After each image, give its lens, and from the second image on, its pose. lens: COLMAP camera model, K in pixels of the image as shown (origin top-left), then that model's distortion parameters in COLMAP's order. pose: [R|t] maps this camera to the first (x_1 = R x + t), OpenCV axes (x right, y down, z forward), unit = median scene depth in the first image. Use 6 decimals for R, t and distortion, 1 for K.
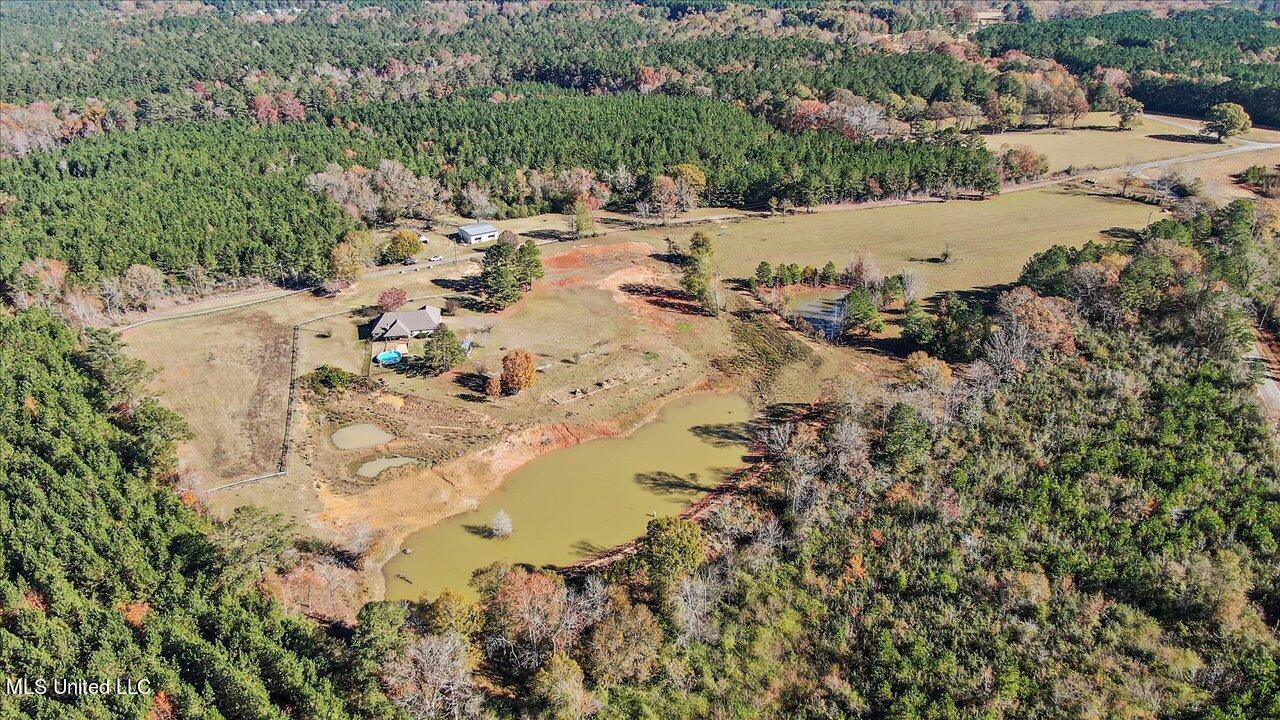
lens RADIAL K [[921.9, 0, 635.6], [0, 921.9, 359.3], [0, 0, 1]] dist [-0.023884, 0.008404]
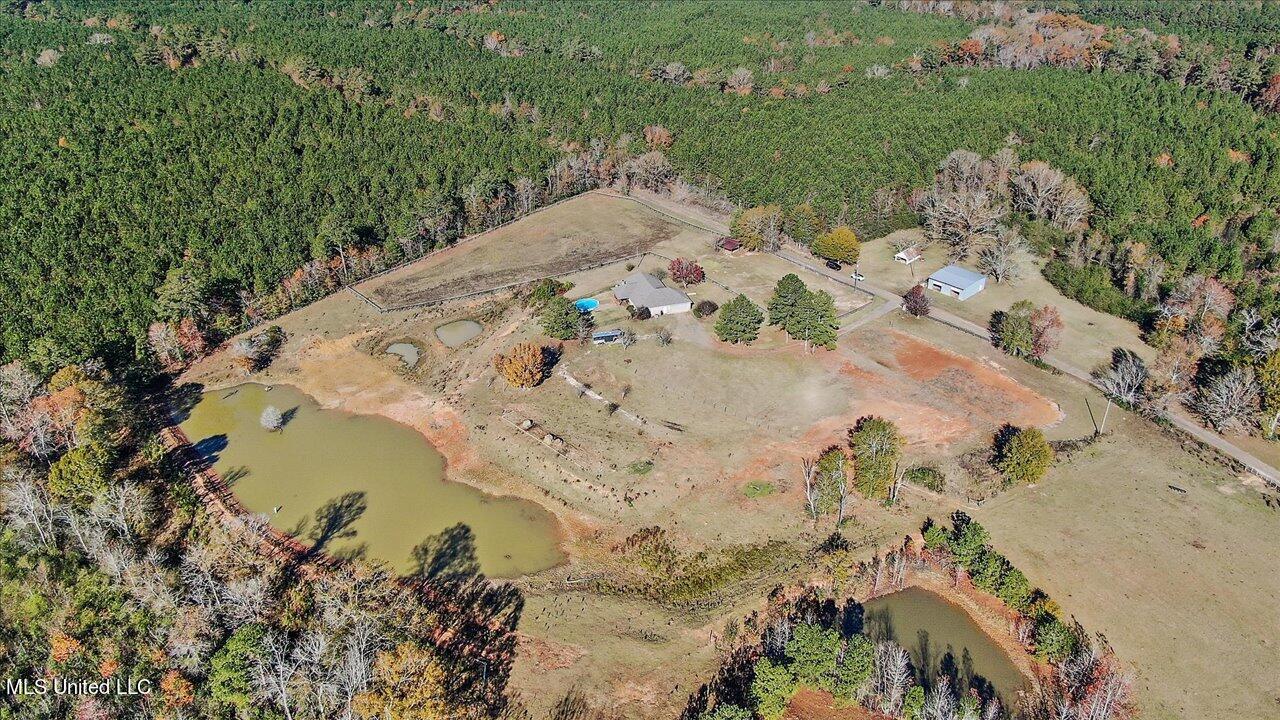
lens RADIAL K [[914.8, 0, 637.2], [0, 914.8, 359.8], [0, 0, 1]] dist [-0.025838, 0.002407]
pose [[0.145090, 0.491995, -0.858423, 0.507519], [-0.418938, 0.816540, 0.397182, -0.305561], [0.896348, 0.301999, 0.324588, 0.629883]]
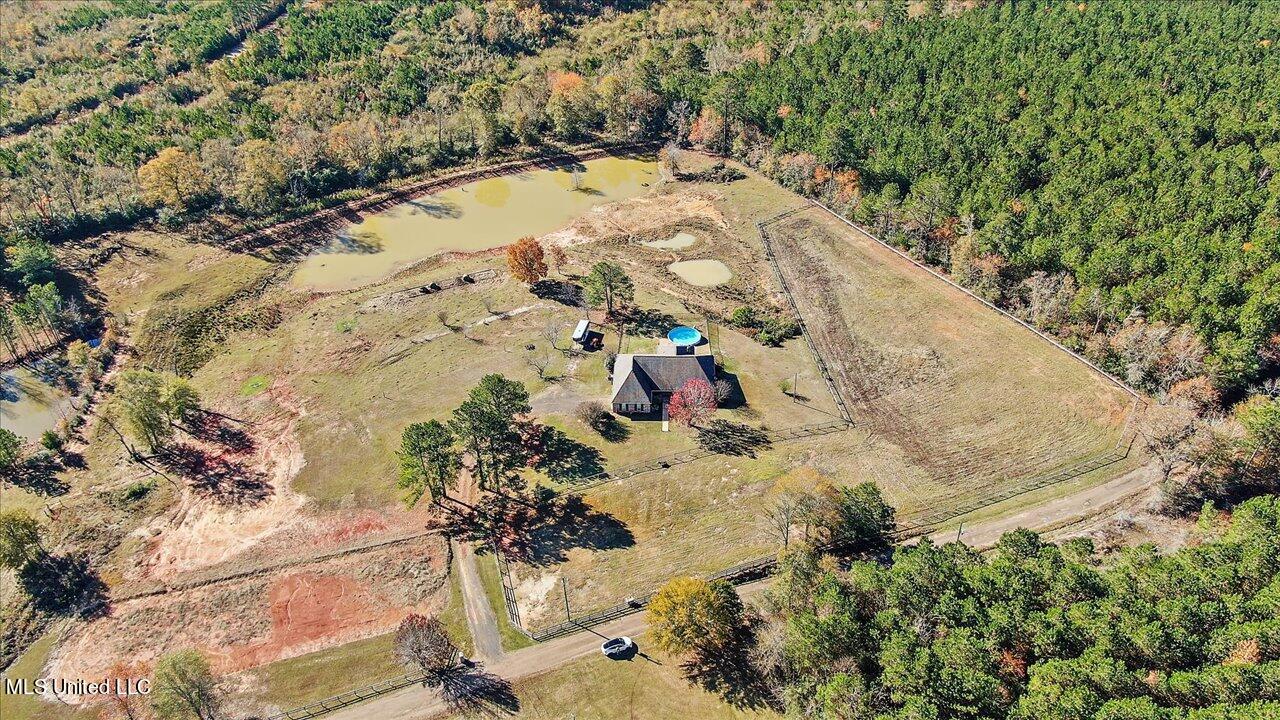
lens RADIAL K [[921.6, 0, 638.2], [0, 921.6, 360.3], [0, 0, 1]] dist [-0.022866, 0.018690]
pose [[-0.983271, -0.086062, 0.160535, -0.294764], [0.100325, 0.479723, 0.871665, -0.537710], [-0.152030, 0.873189, -0.463064, 1.145688]]
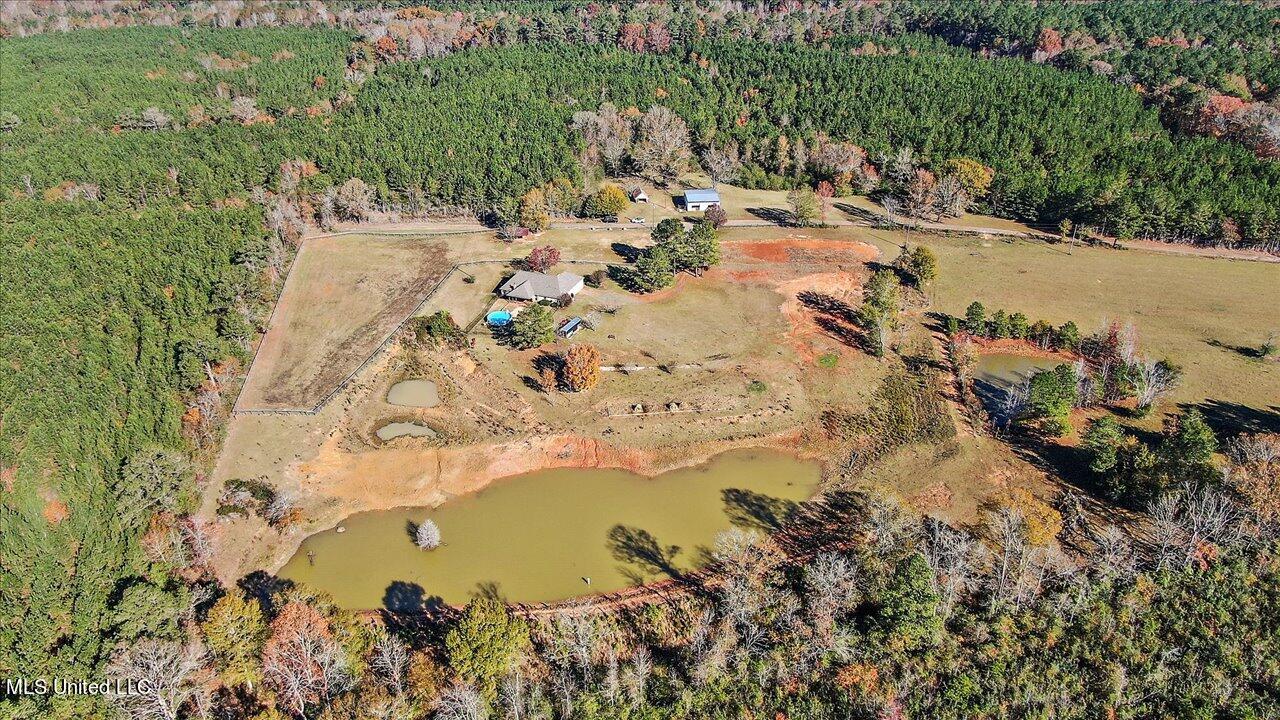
lens RADIAL K [[921.6, 0, 638.2], [0, 921.6, 360.3], [0, 0, 1]] dist [-0.022866, 0.018690]
pose [[0.865807, 0.246684, -0.435344, 0.241366], [-0.217013, 0.969069, 0.117523, -0.087245], [0.450870, -0.007277, 0.892560, 0.174280]]
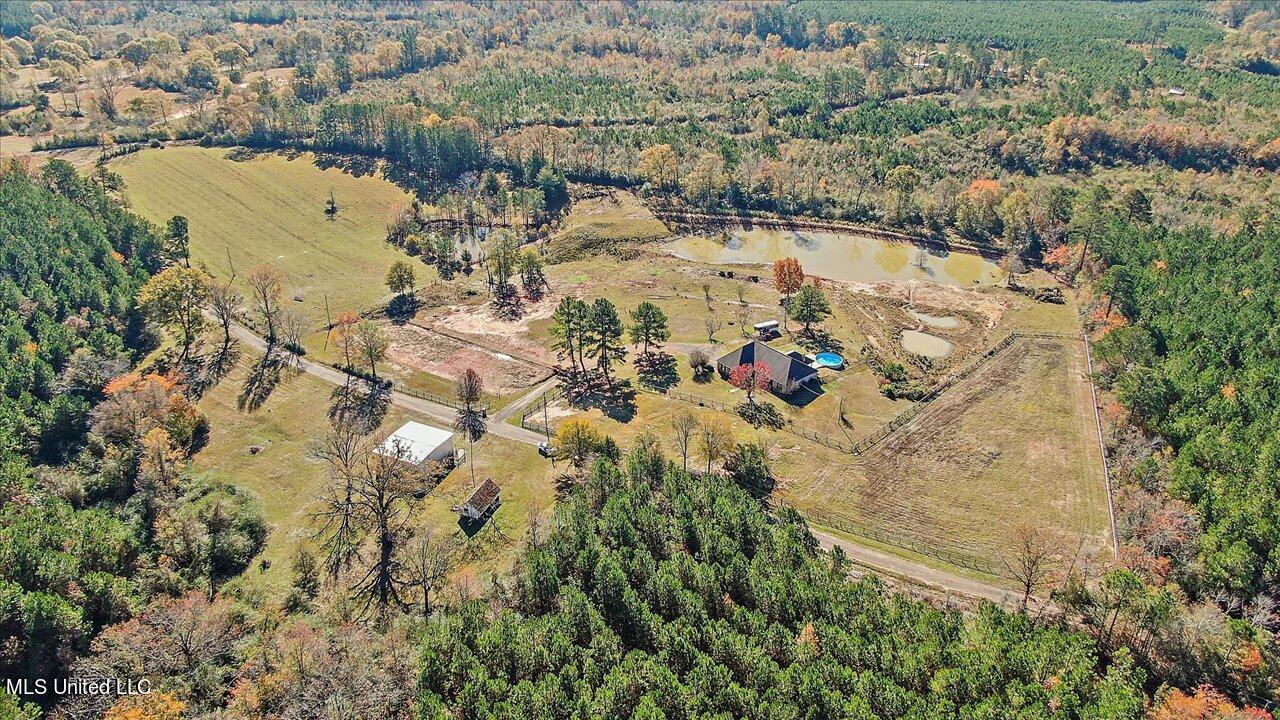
lens RADIAL K [[919.0, 0, 636.8], [0, 919.0, 363.5], [0, 0, 1]] dist [-0.017988, 0.001883]
pose [[-0.517894, -0.402017, 0.755095, -0.705815], [0.371450, 0.689453, 0.621835, -0.519121], [-0.770591, 0.602525, -0.207735, 1.115539]]
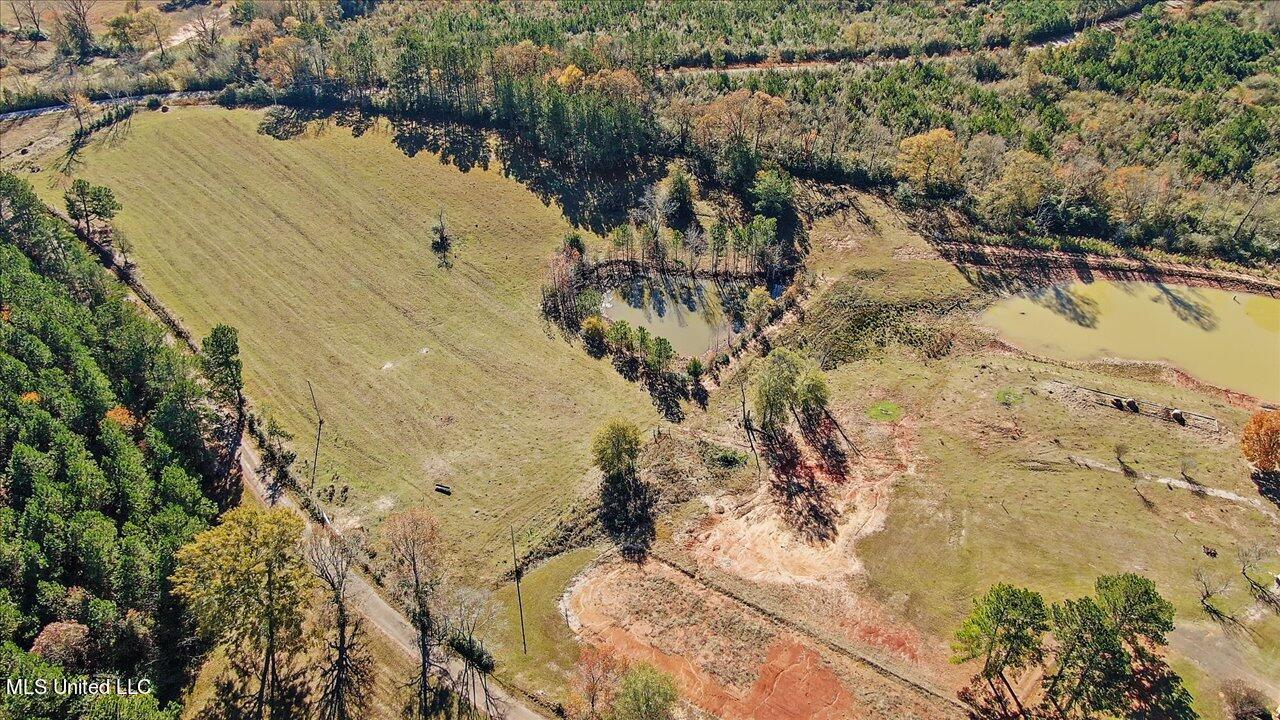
lens RADIAL K [[921.9, 0, 635.6], [0, 921.9, 359.3], [0, 0, 1]] dist [-0.023884, 0.008404]
pose [[-0.514340, -0.522800, 0.679805, -0.236916], [0.370172, 0.579704, 0.725890, -0.507610], [-0.773581, 0.624999, -0.104639, 1.074113]]
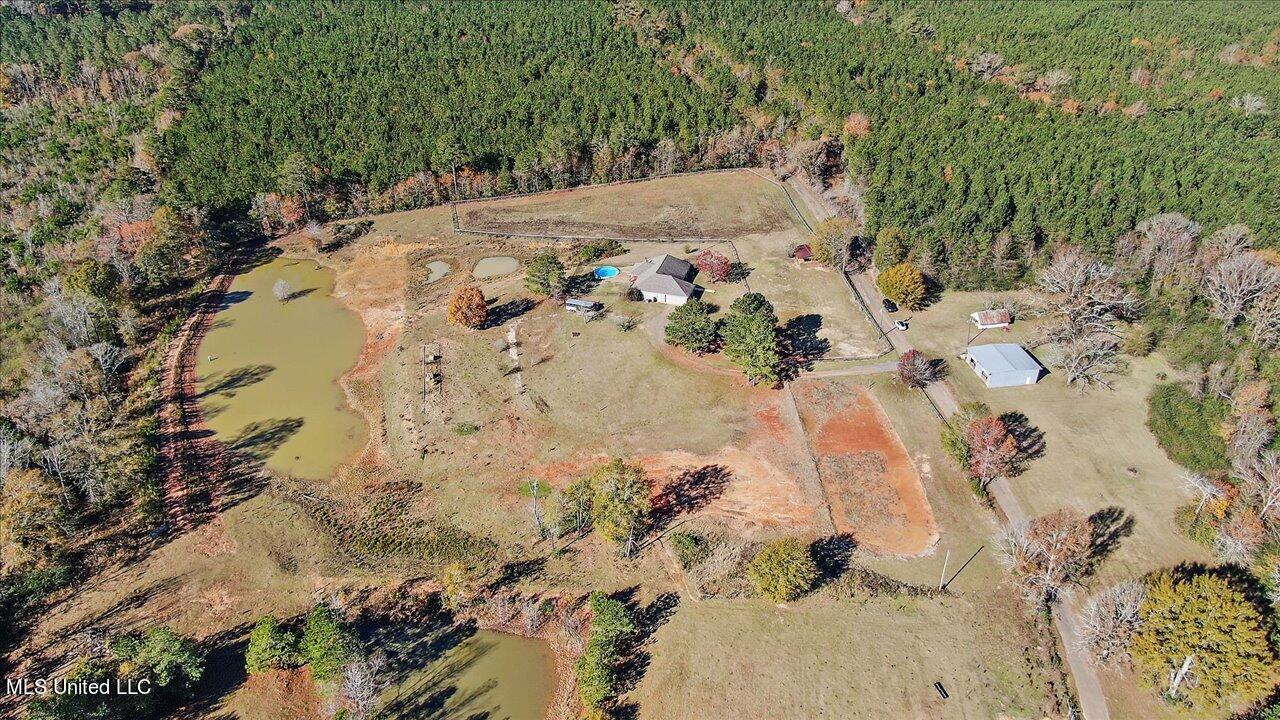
lens RADIAL K [[915.5, 0, 636.7], [0, 915.5, 358.1], [0, 0, 1]] dist [-0.019227, 0.005416]
pose [[-0.420865, 0.483859, -0.767303, 0.419549], [-0.390307, 0.666972, 0.634673, -0.474376], [0.818861, 0.566595, -0.091851, 0.978448]]
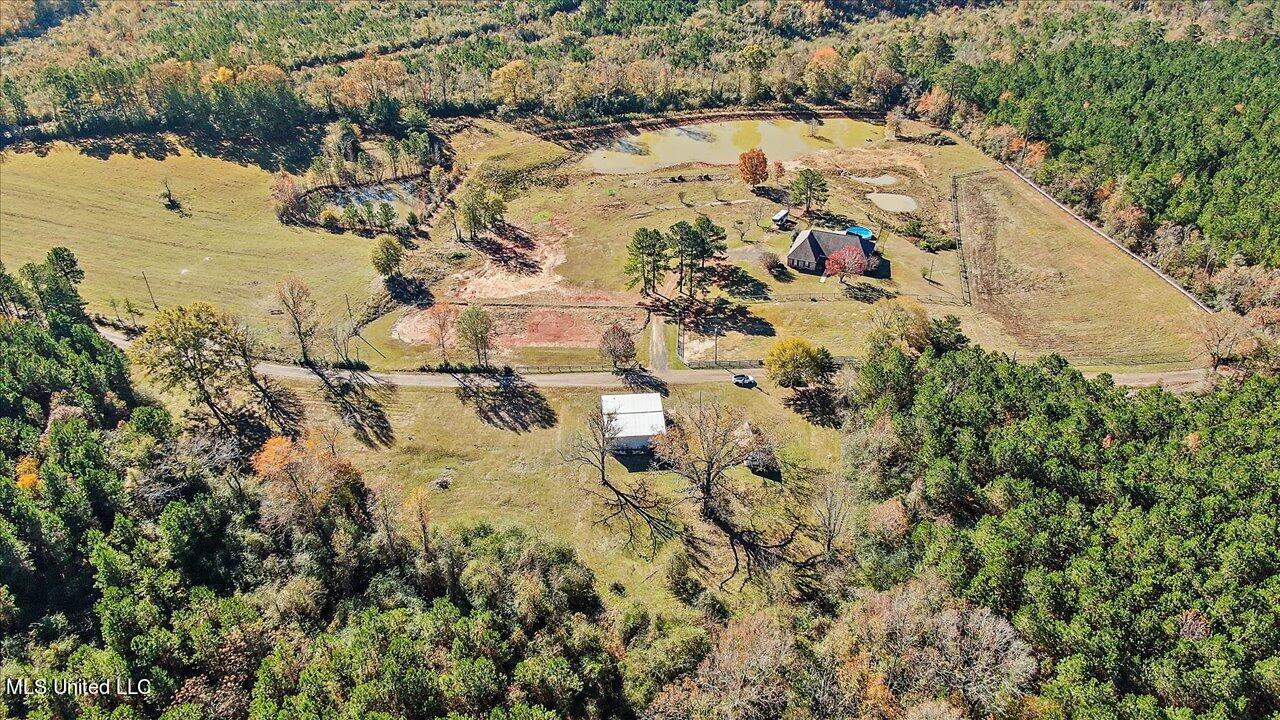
lens RADIAL K [[921.6, 0, 638.2], [0, 921.6, 360.3], [0, 0, 1]] dist [-0.022866, 0.018690]
pose [[-0.869303, -0.264233, 0.417724, -0.418536], [0.226430, 0.538339, 0.811739, -0.627398], [-0.439366, 0.800232, -0.408149, 1.333115]]
